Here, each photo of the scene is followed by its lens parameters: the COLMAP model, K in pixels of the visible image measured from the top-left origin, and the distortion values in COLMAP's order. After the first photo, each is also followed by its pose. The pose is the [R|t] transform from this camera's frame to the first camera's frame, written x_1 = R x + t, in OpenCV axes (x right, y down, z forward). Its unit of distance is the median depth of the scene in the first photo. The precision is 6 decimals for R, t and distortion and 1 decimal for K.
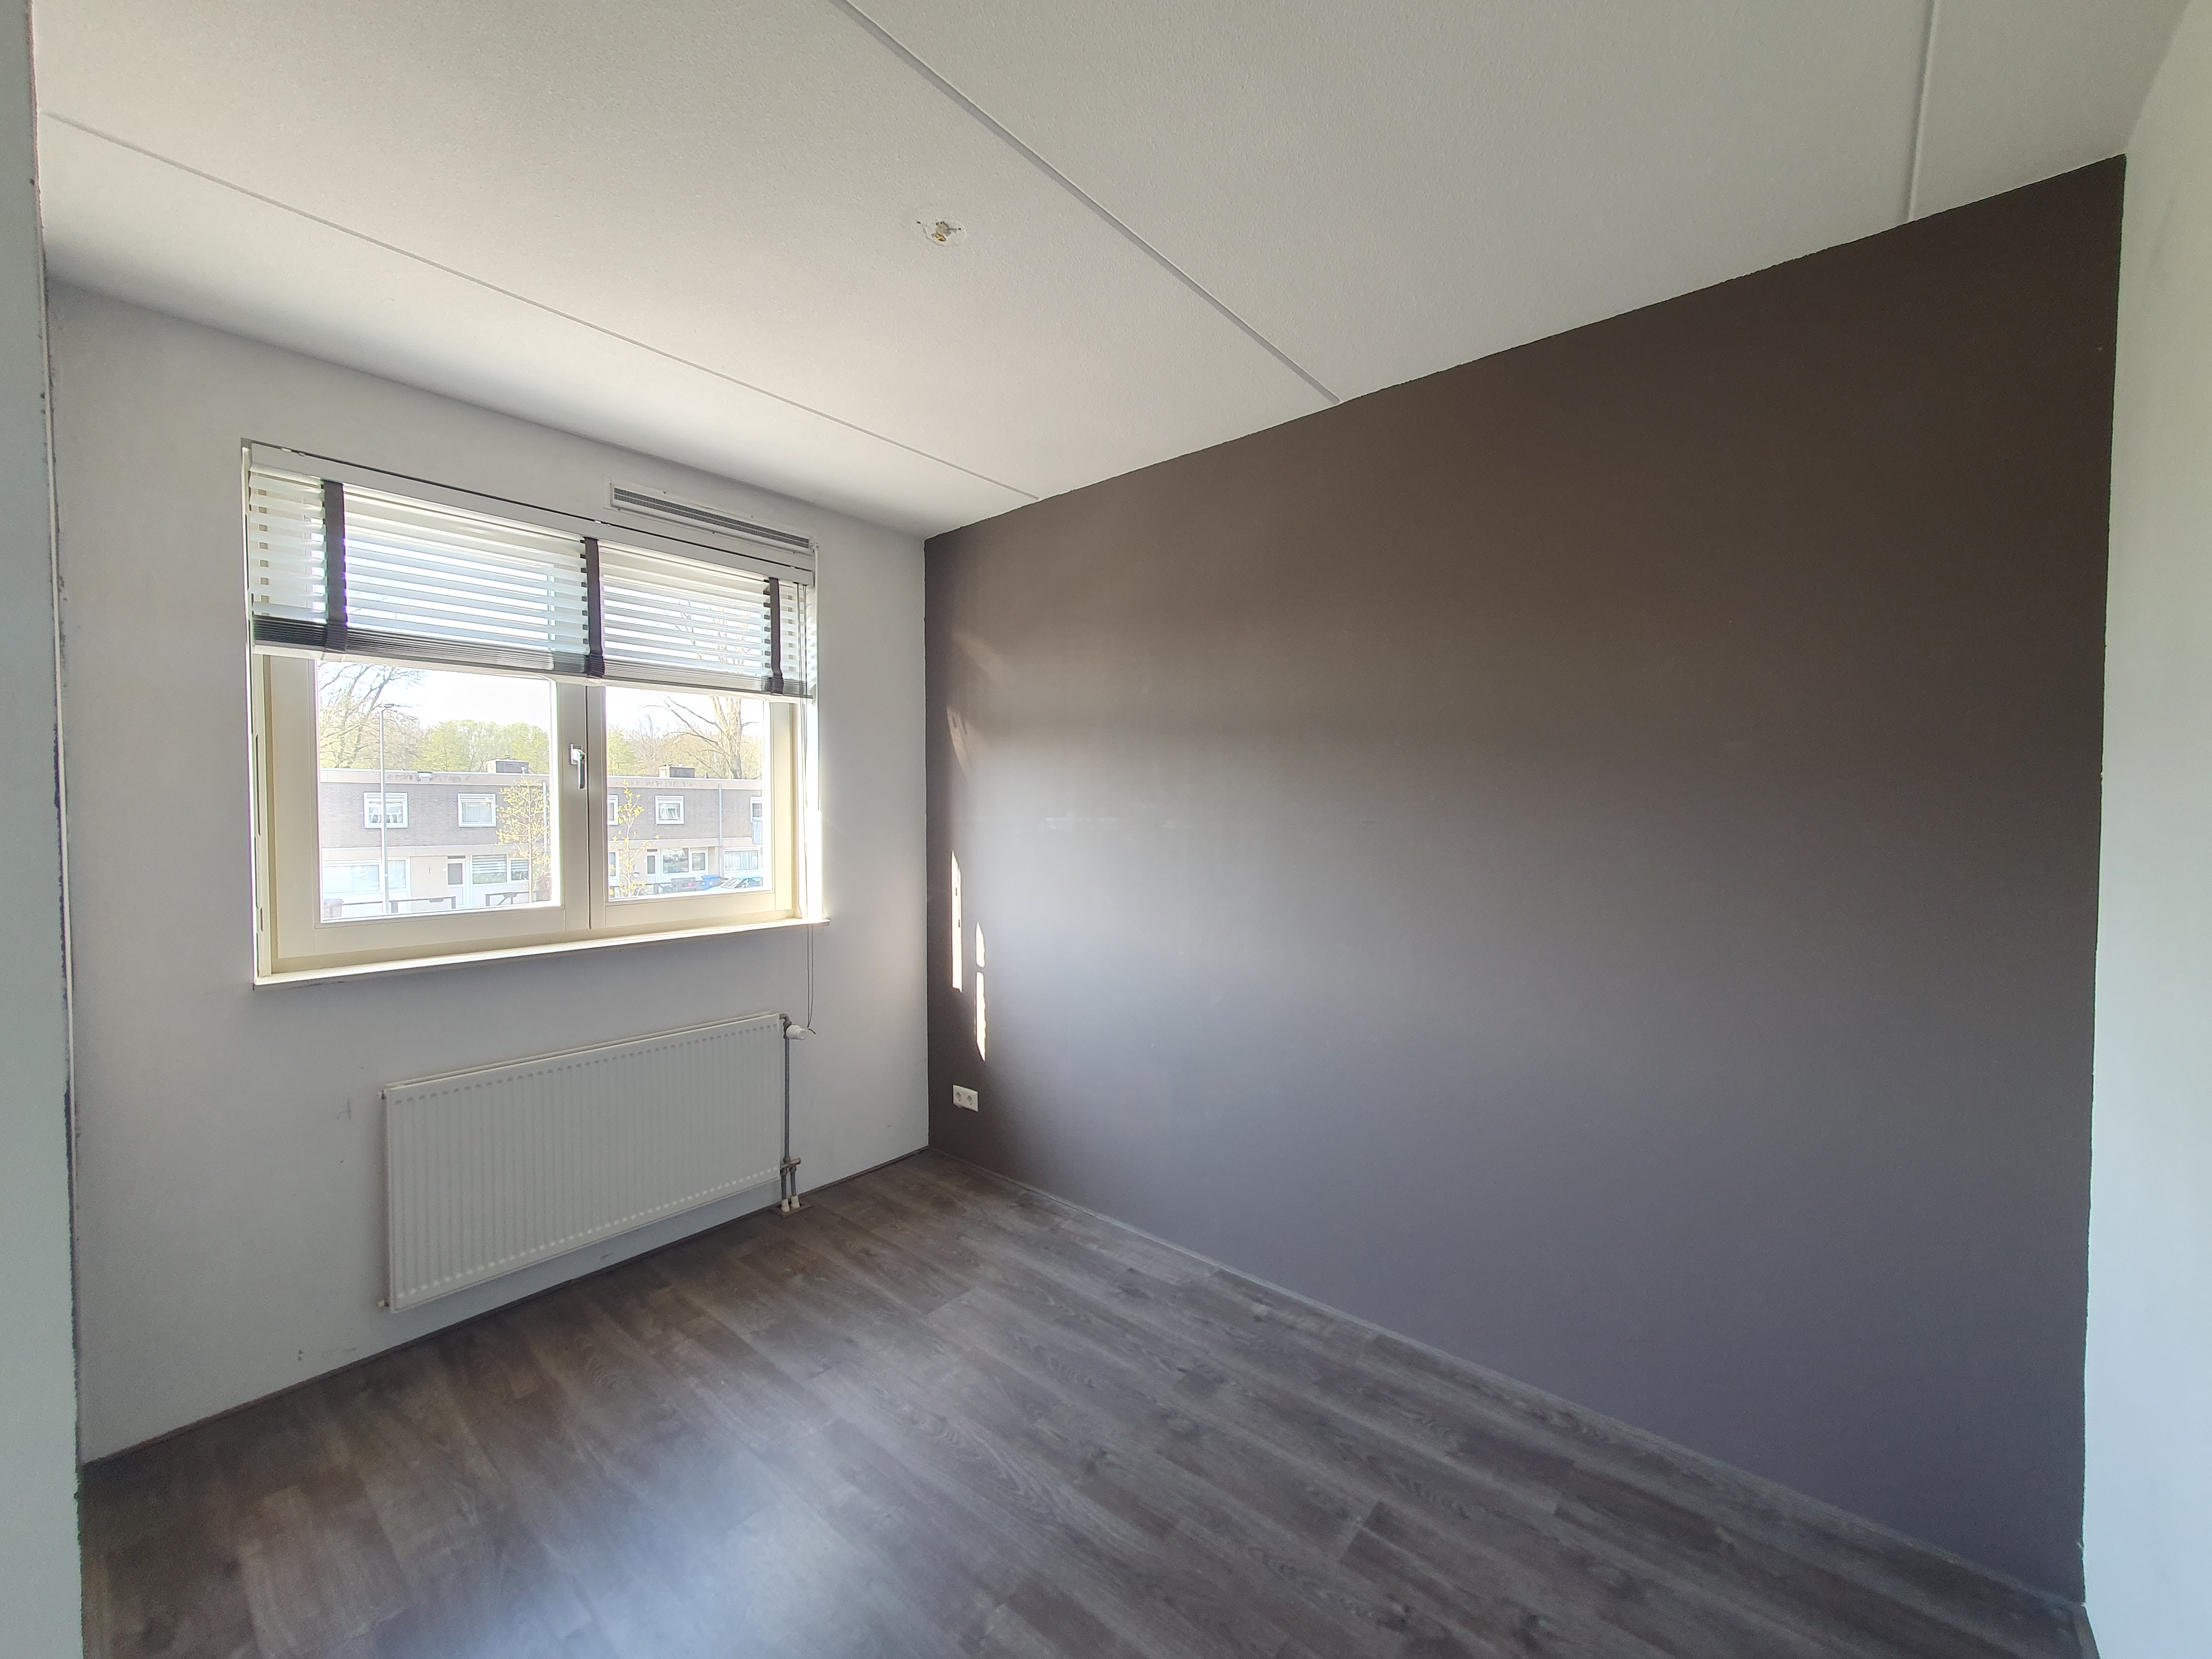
lens RADIAL K [[864.0, 0, 1127.7], [0, 864.0, 843.4], [0, 0, 1]] dist [0.003268, -0.000989]
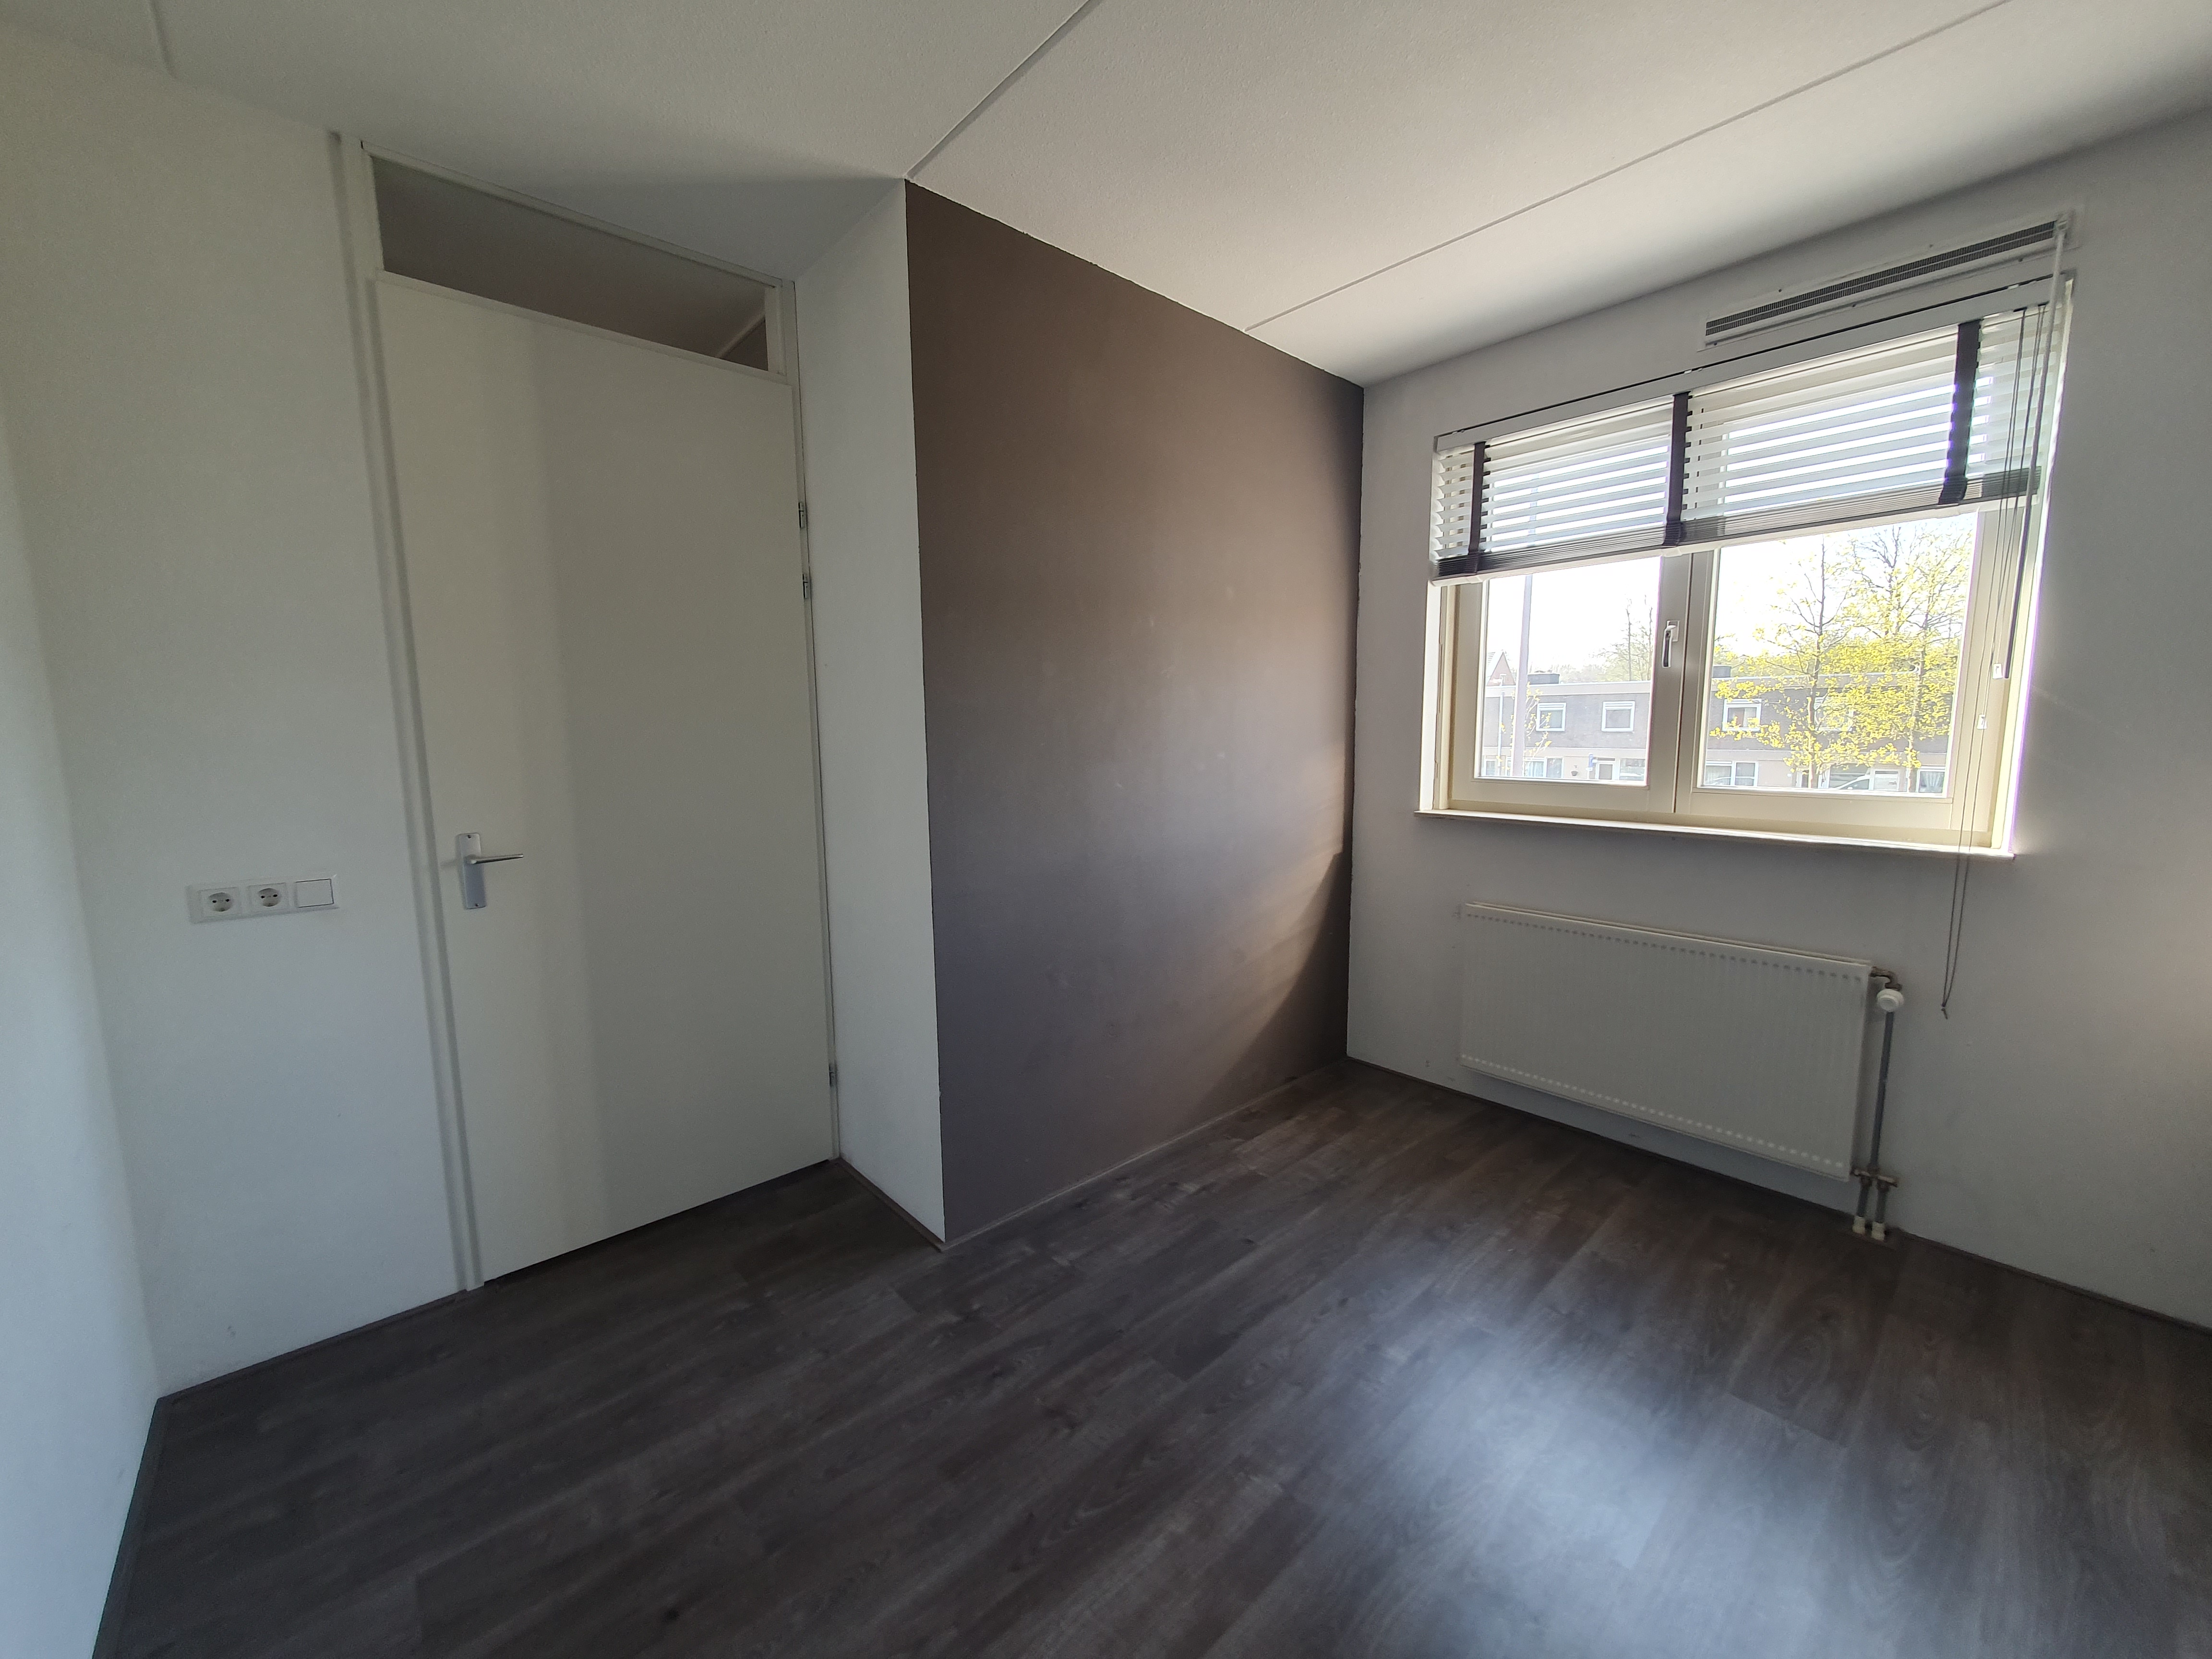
lens RADIAL K [[864.0, 0, 1107.9], [0, 864.0, 835.9], [0, 0, 1]] dist [0.003268, -0.000989]
pose [[-0.150562, 0.151669, -0.976897, 0.483210], [-0.013952, 0.987737, 0.155502, -0.020785], [0.988502, 0.037043, -0.146599, 0.583288]]
